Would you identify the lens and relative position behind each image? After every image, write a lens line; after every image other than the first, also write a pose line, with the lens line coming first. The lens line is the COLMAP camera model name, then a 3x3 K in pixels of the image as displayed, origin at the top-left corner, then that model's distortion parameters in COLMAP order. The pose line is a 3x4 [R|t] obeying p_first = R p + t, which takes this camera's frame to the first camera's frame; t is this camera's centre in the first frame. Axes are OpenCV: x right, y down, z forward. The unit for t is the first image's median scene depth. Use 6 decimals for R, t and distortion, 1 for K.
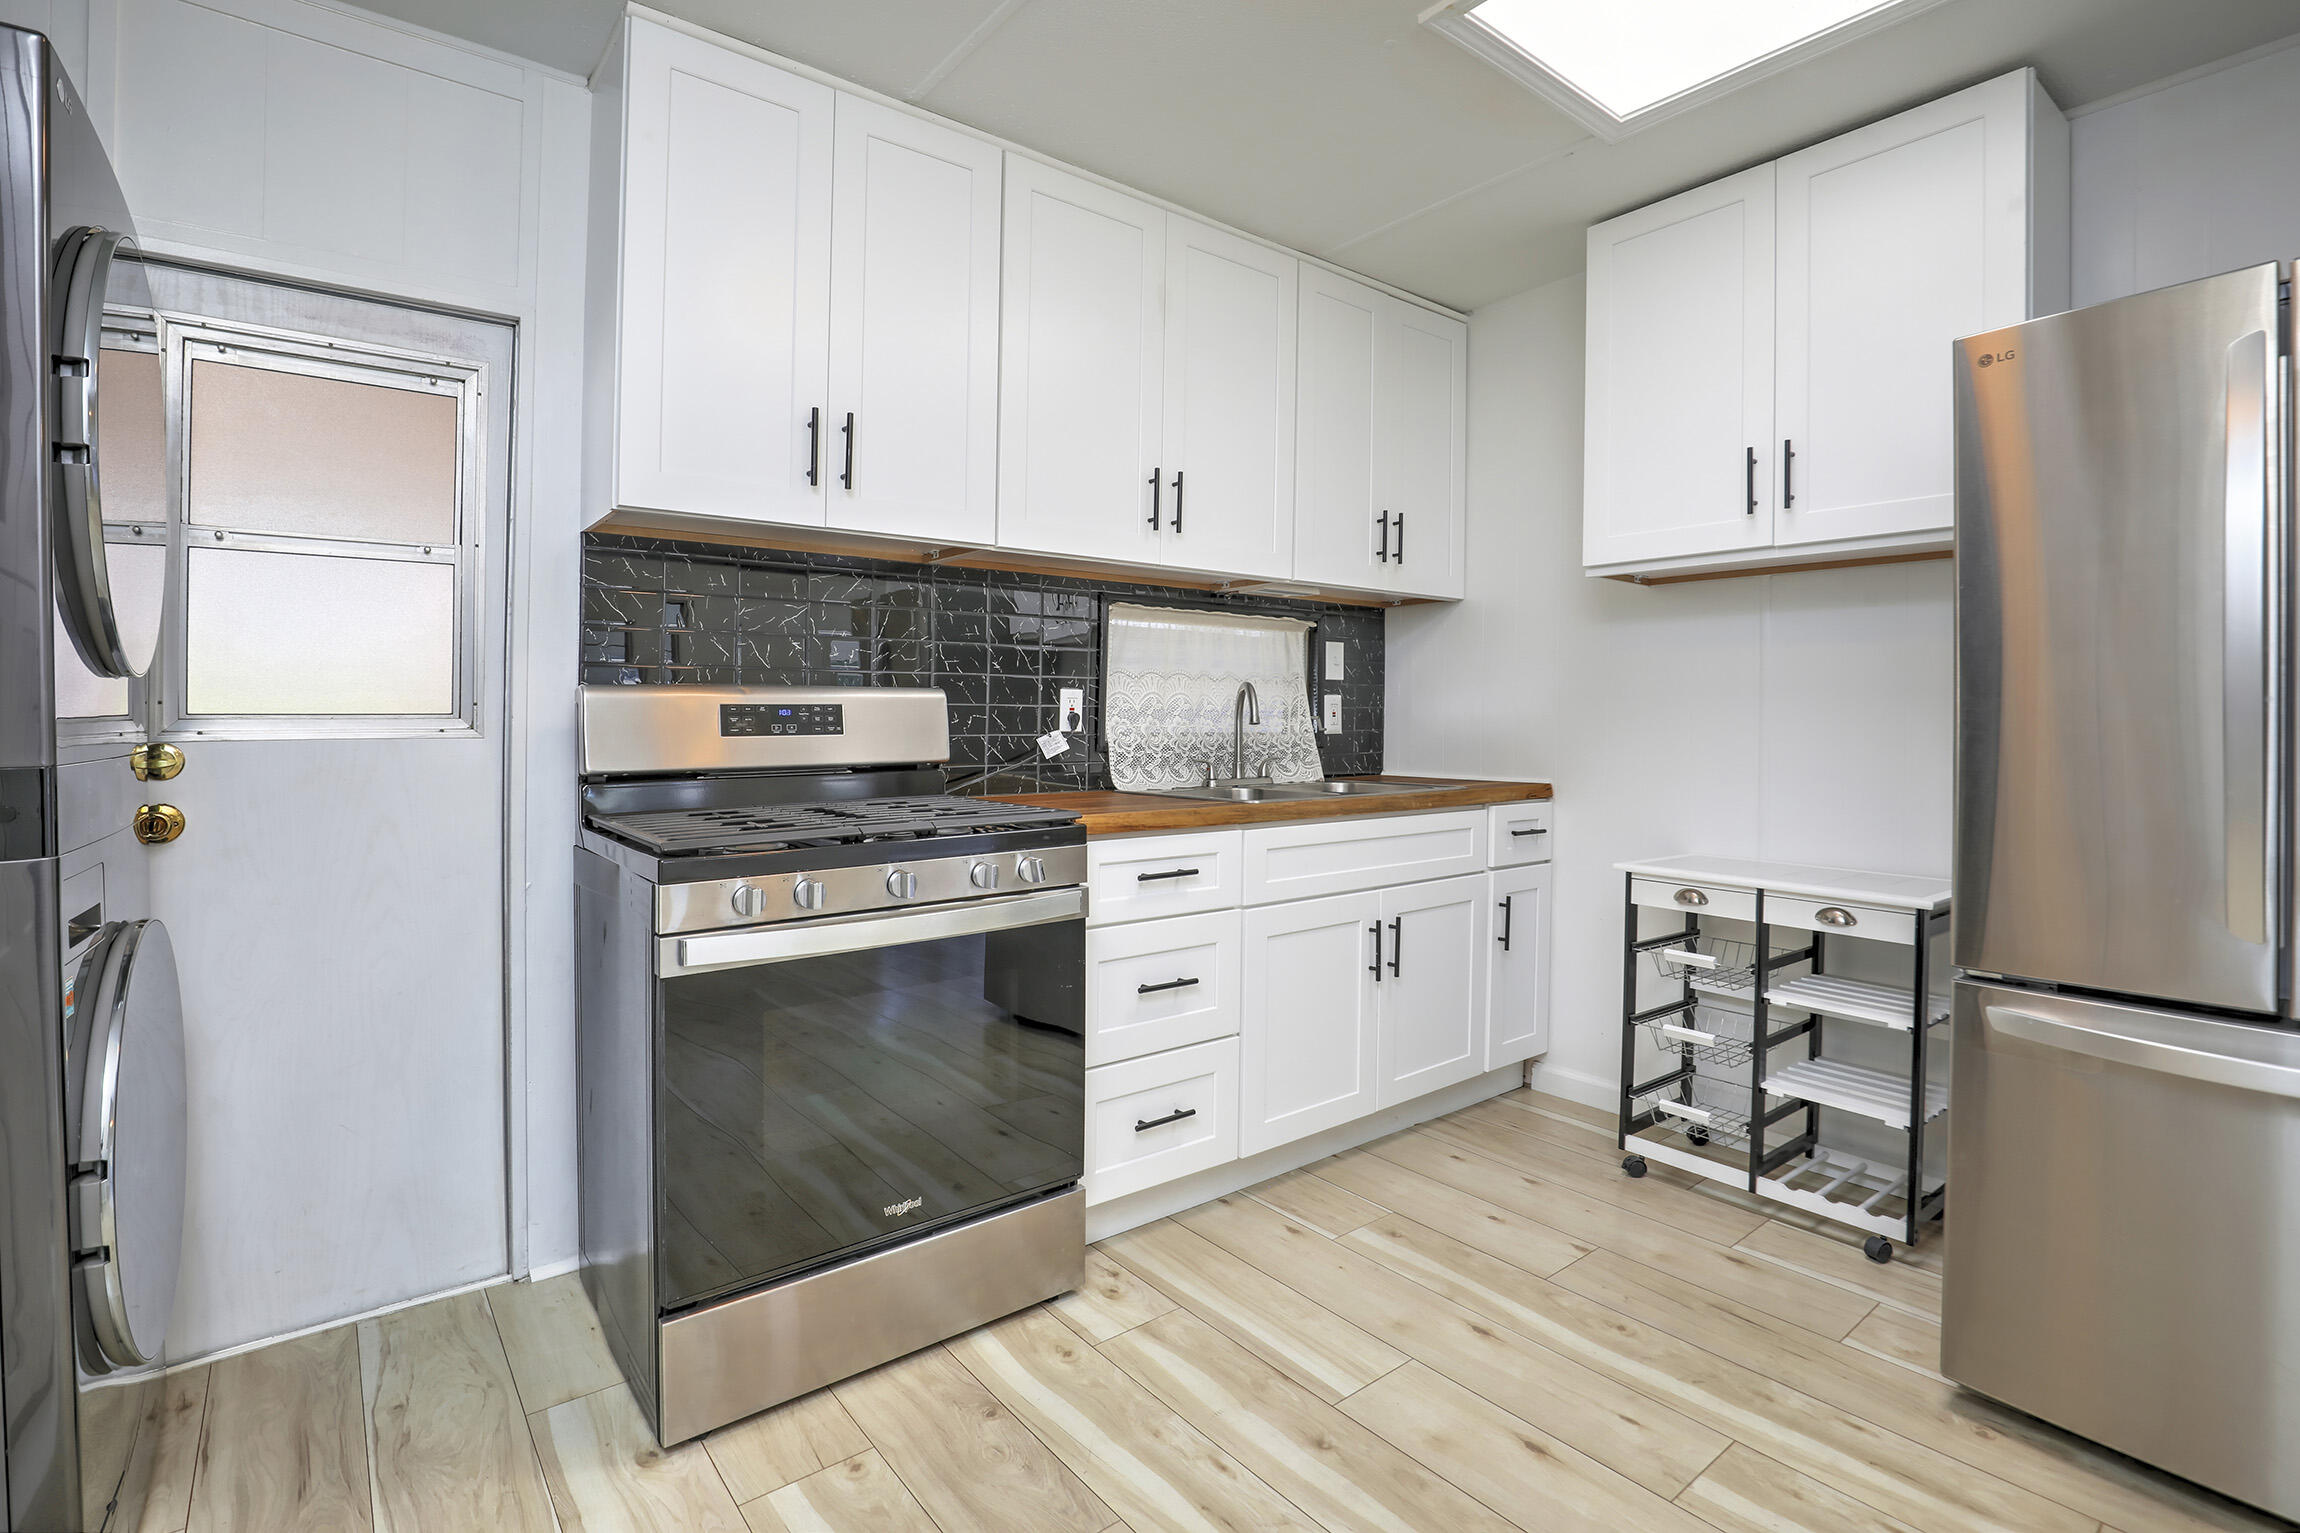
lens RADIAL K [[1061.8, 0, 1149.7], [0, 1061.8, 718.9], [0, 0, 1]] dist [-0.021837, 0.000345]
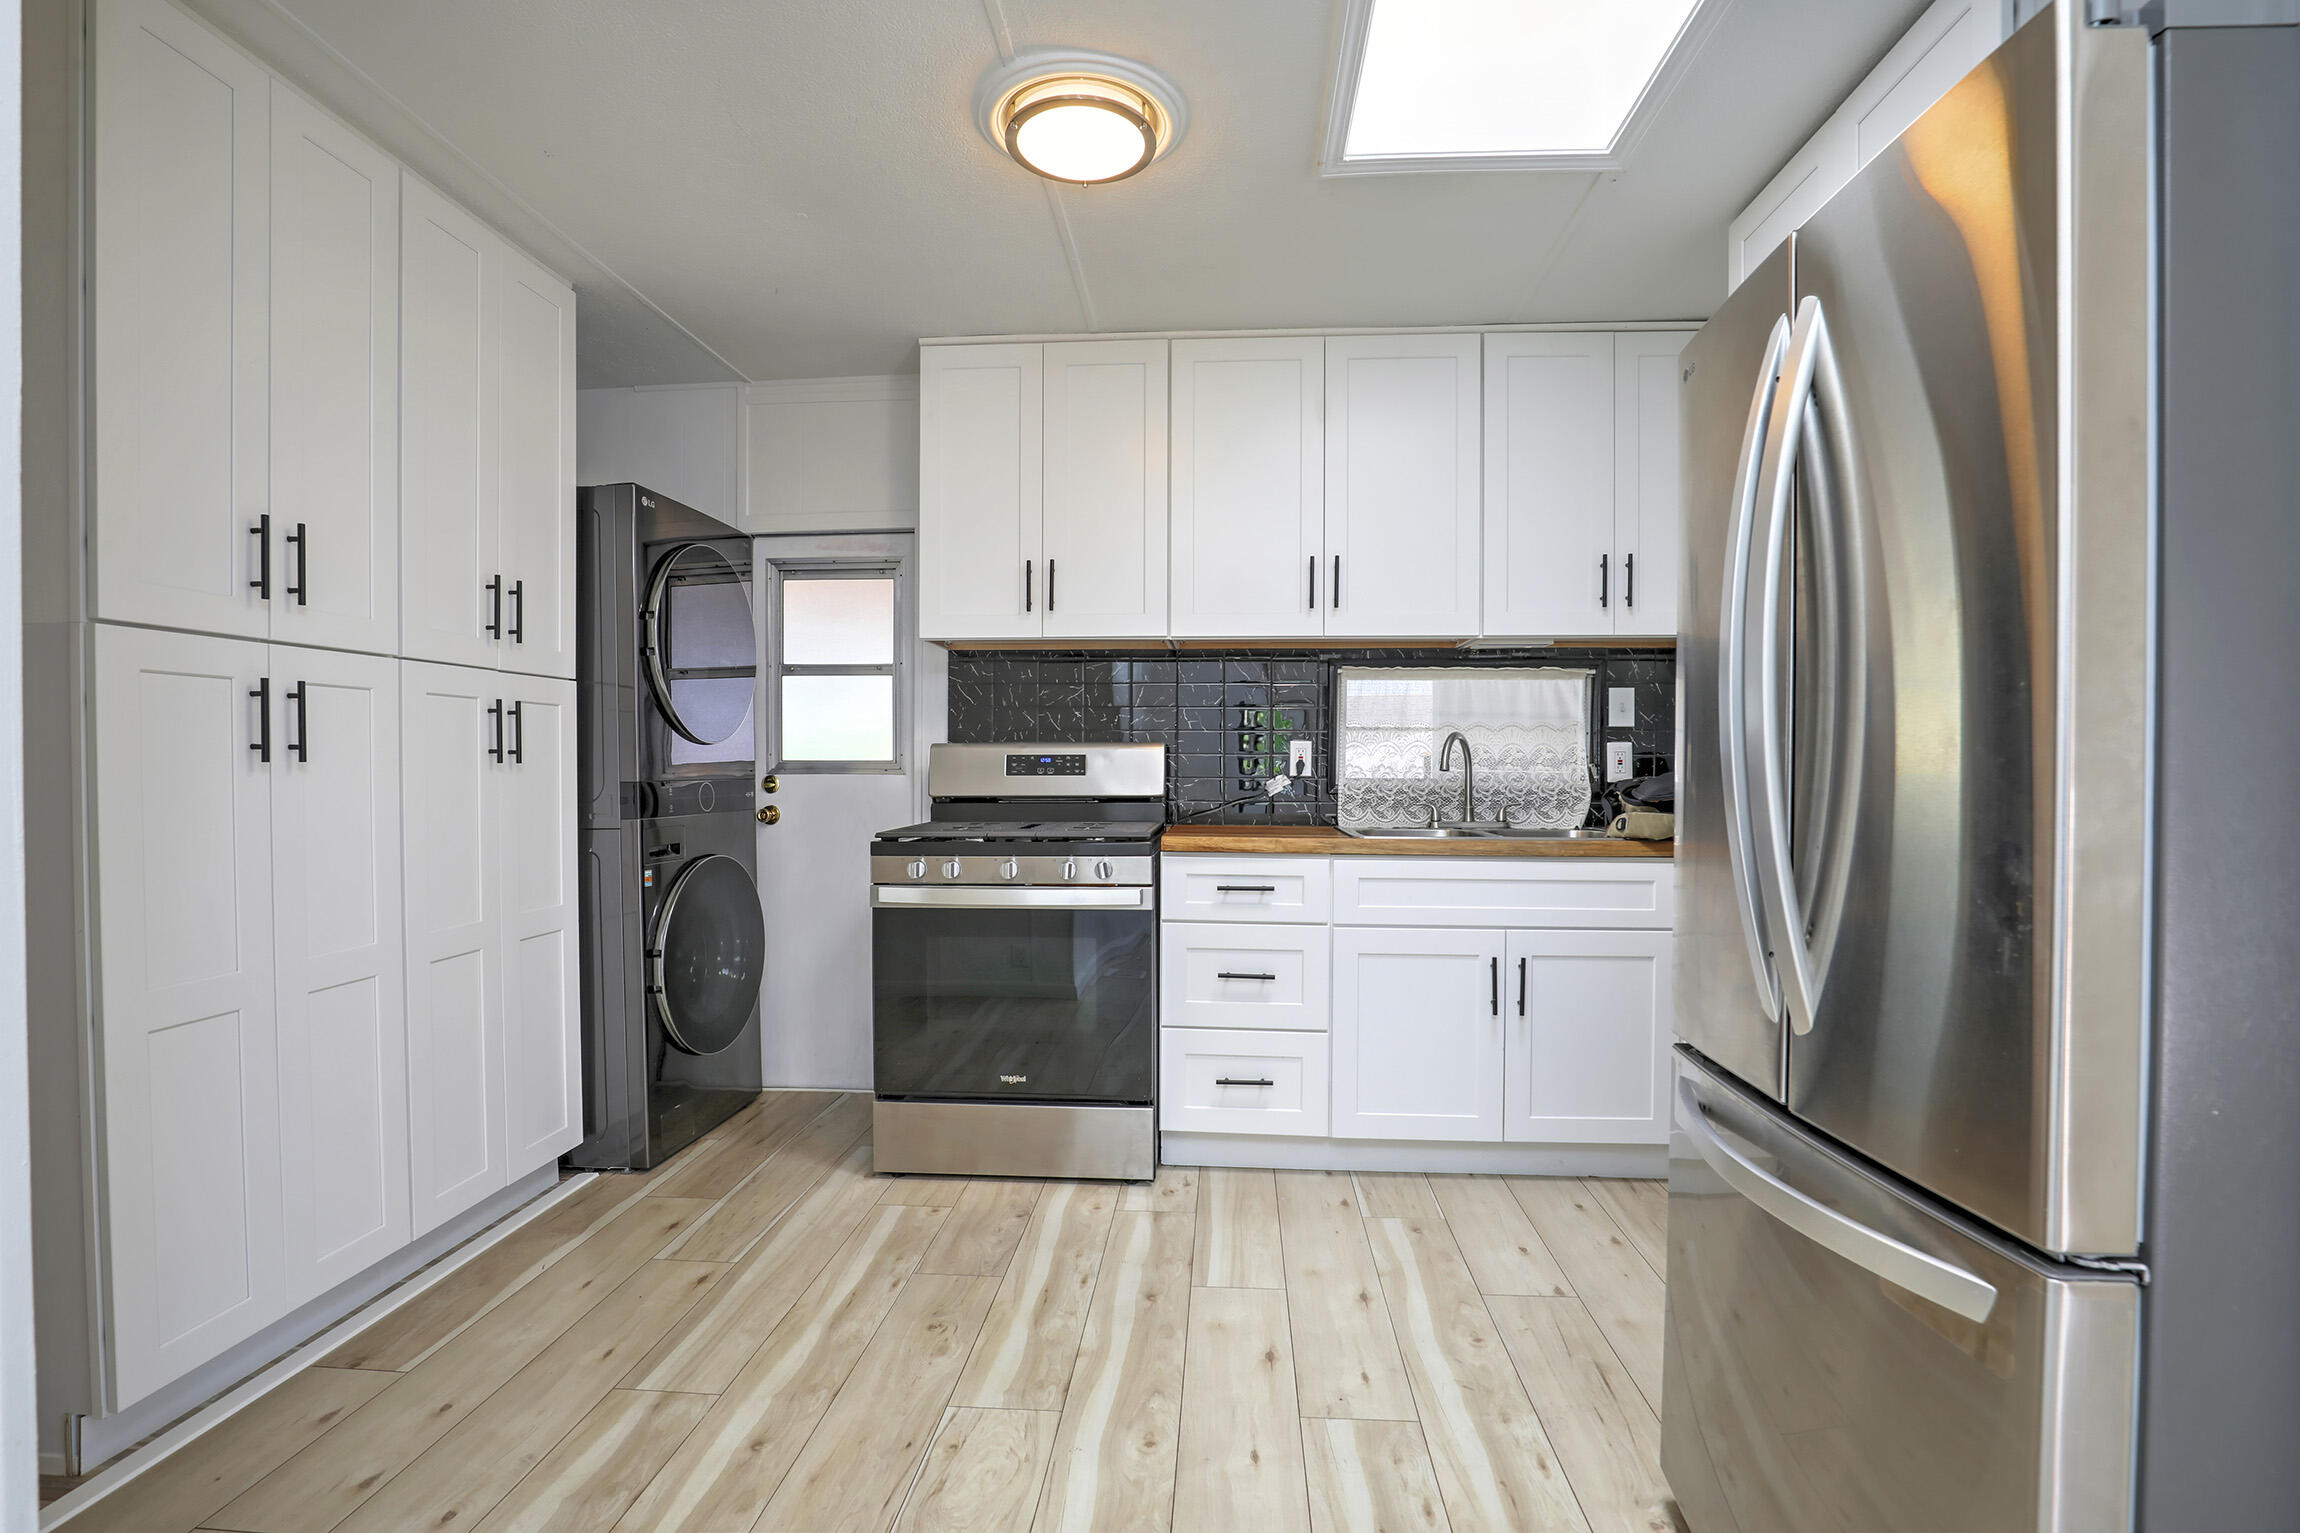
lens RADIAL K [[1061.8, 0, 1156.5], [0, 1061.8, 771.6], [0, 0, 1]] dist [-0.021837, 0.000345]
pose [[0.737101, 0.007434, -0.675742, 0.774038], [-0.003934, 0.999970, 0.006710, -0.000435], [0.675771, -0.002287, 0.737108, -0.002822]]
